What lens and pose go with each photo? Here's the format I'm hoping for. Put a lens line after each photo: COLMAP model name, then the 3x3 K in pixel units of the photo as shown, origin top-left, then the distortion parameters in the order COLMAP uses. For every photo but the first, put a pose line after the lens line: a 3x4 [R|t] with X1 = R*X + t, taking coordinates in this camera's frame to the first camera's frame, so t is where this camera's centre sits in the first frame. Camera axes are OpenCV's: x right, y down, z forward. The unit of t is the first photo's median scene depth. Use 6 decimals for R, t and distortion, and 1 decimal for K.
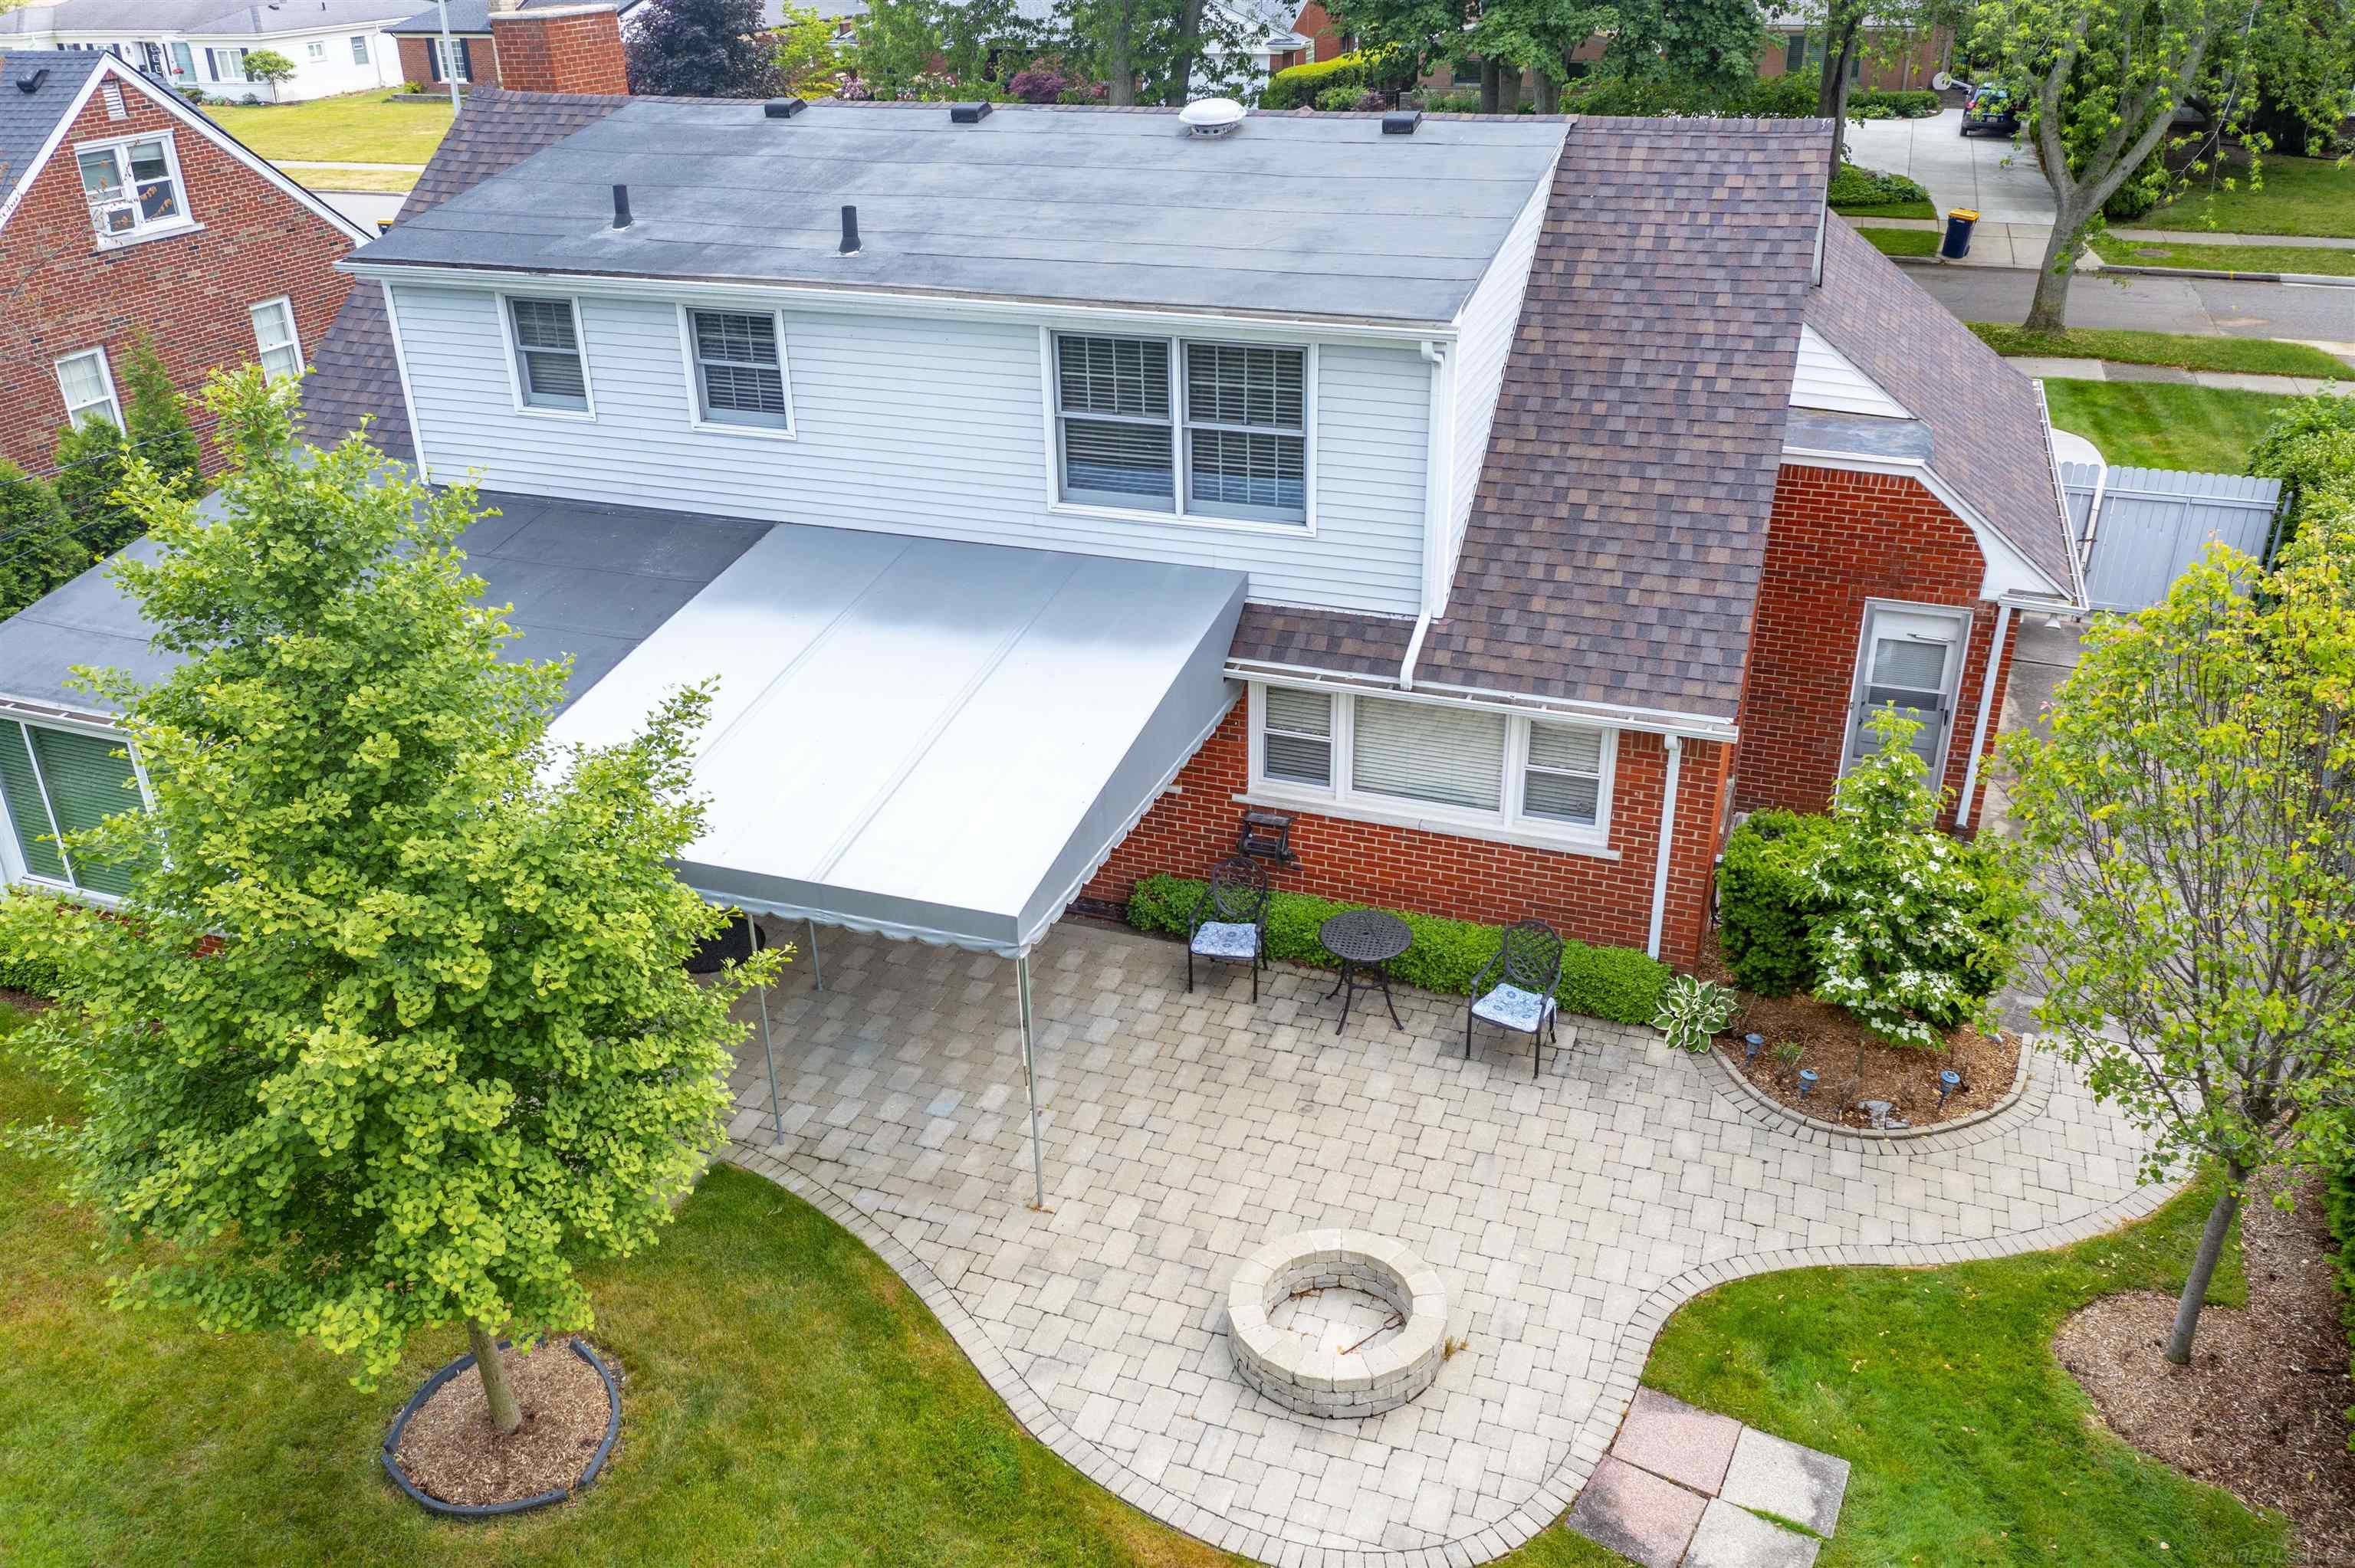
lens RADIAL K [[1854.0, 0, 1177.9], [0, 1854.0, 785.5], [0, 0, 1]] dist [-0.004398, 0.004059]
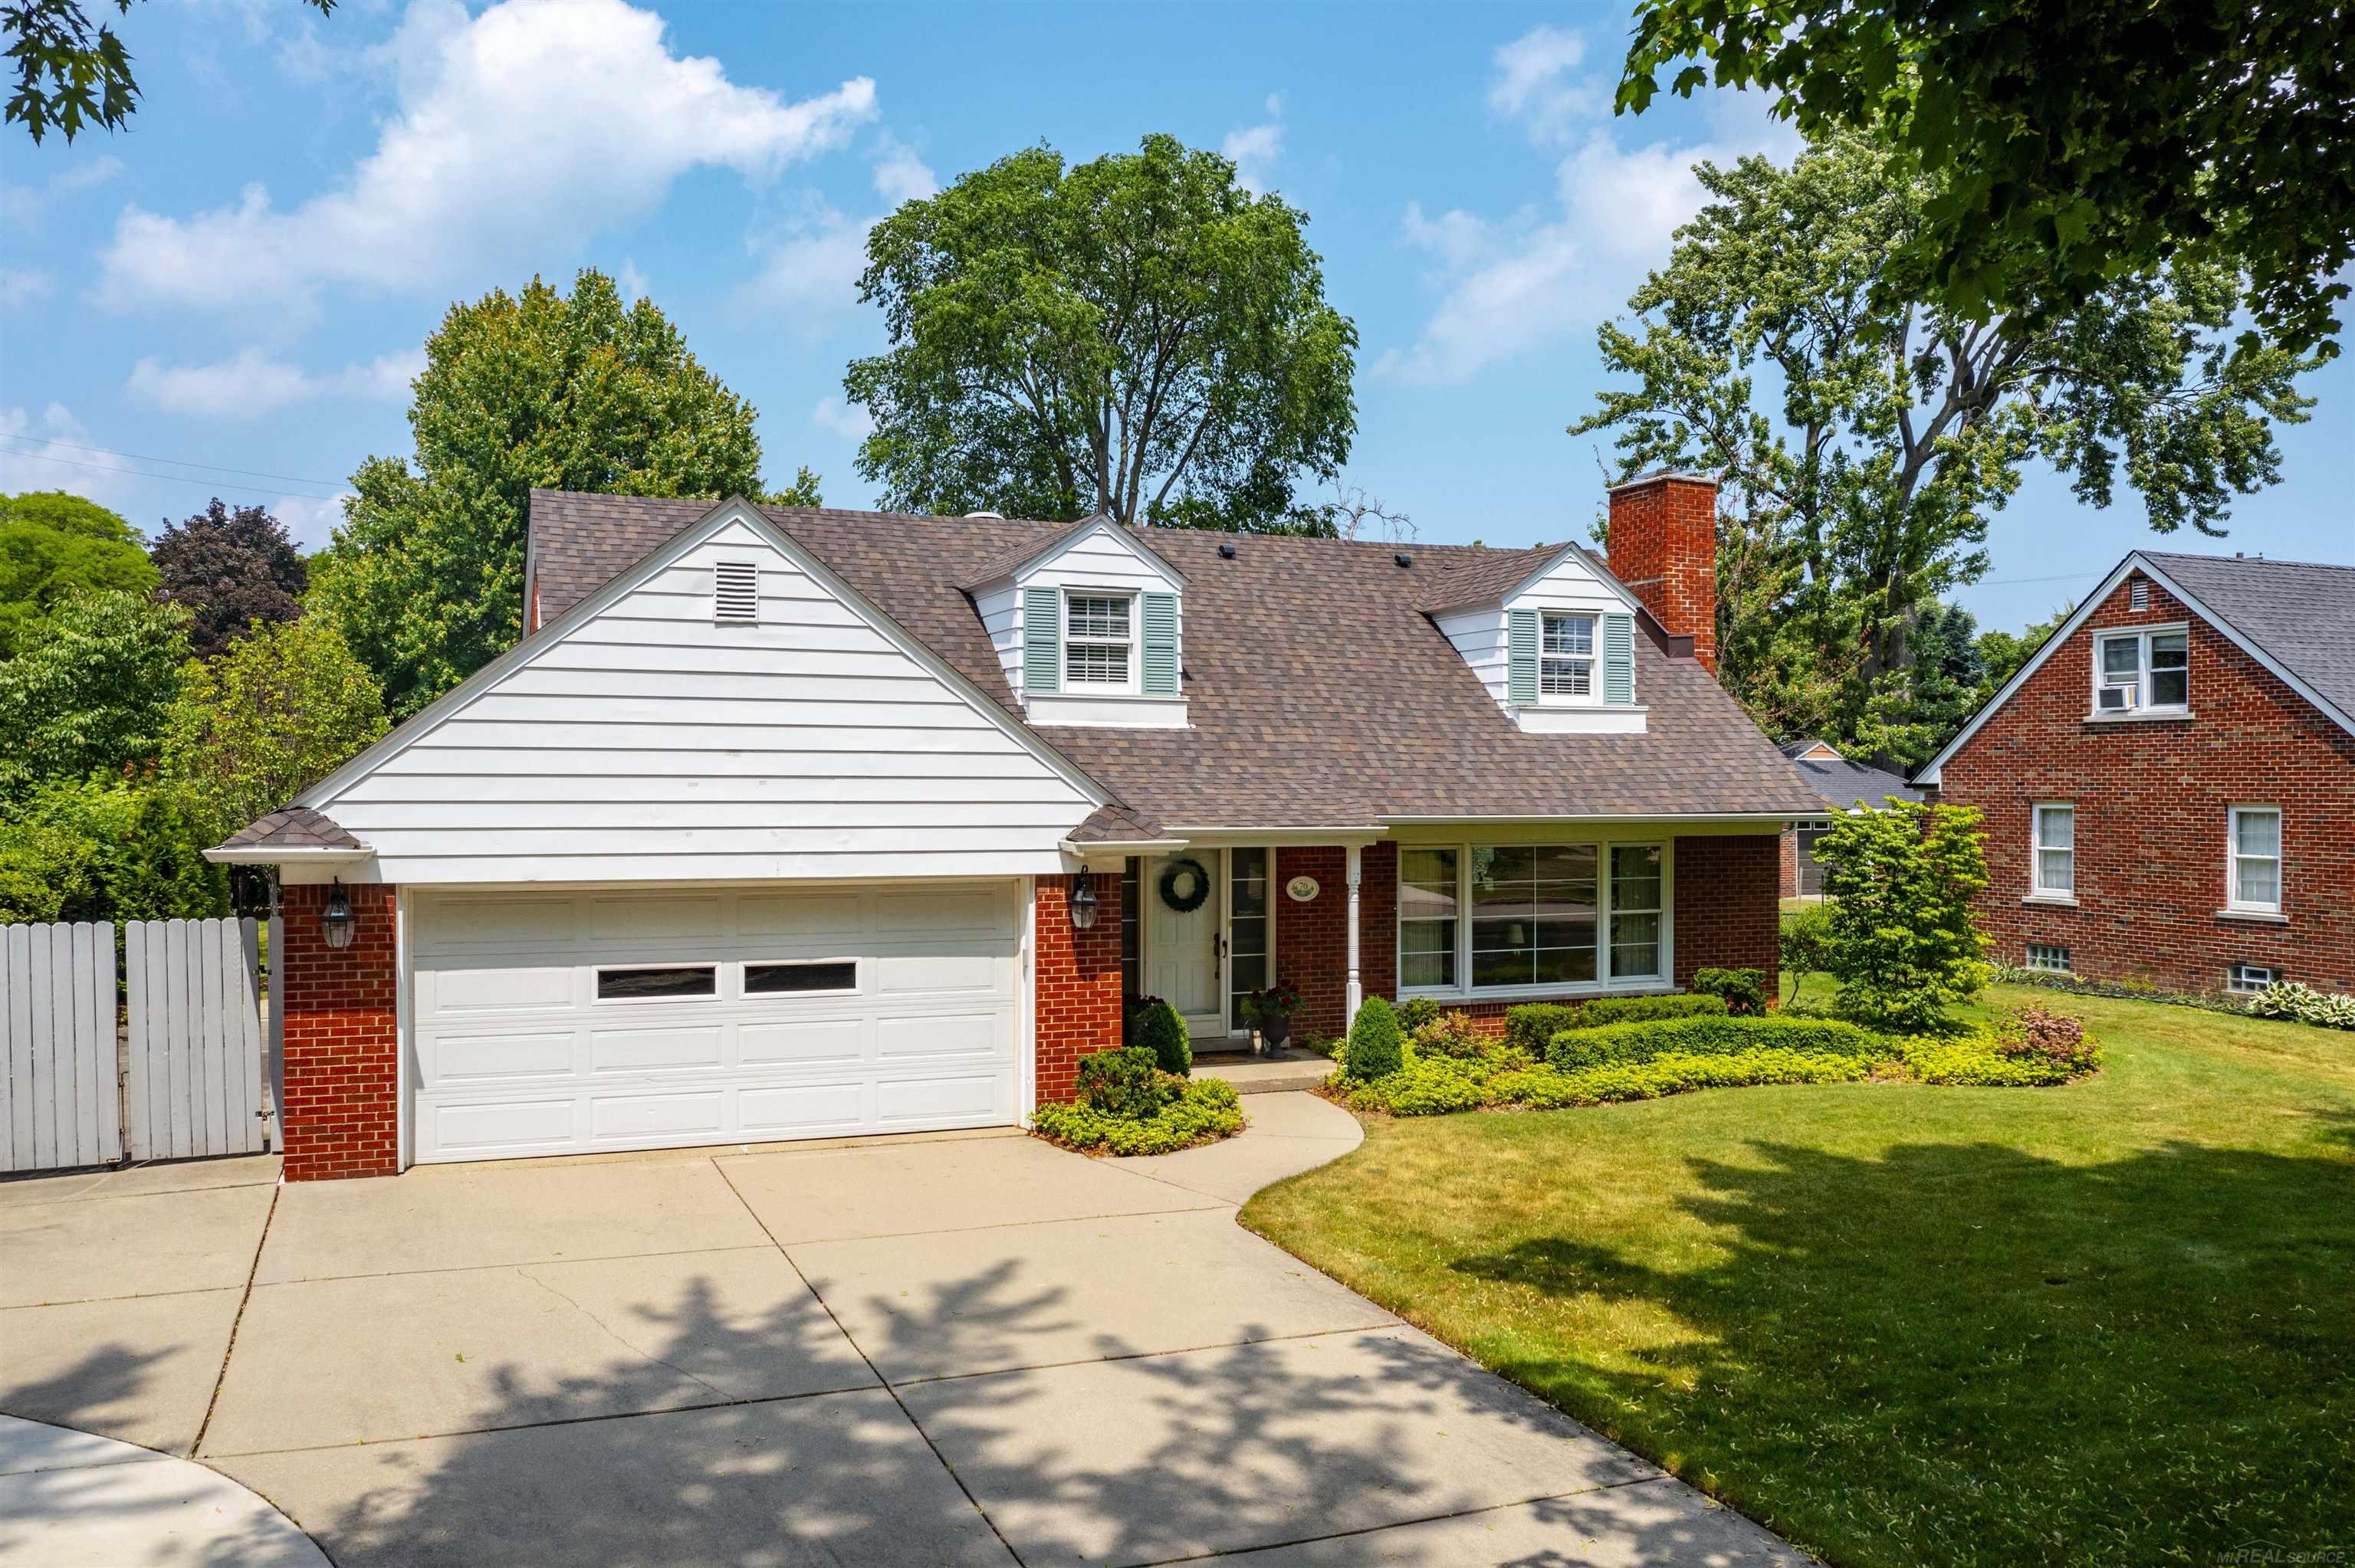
lens RADIAL K [[1854.0, 0, 1160.9], [0, 1854.0, 784.8], [0, 0, 1]] dist [-0.004398, 0.004059]
pose [[-0.733413, 0.022705, -0.679405, 0.564508], [-0.290722, 0.892956, 0.343673, -0.462279], [0.614481, 0.449572, -0.648304, 1.357312]]
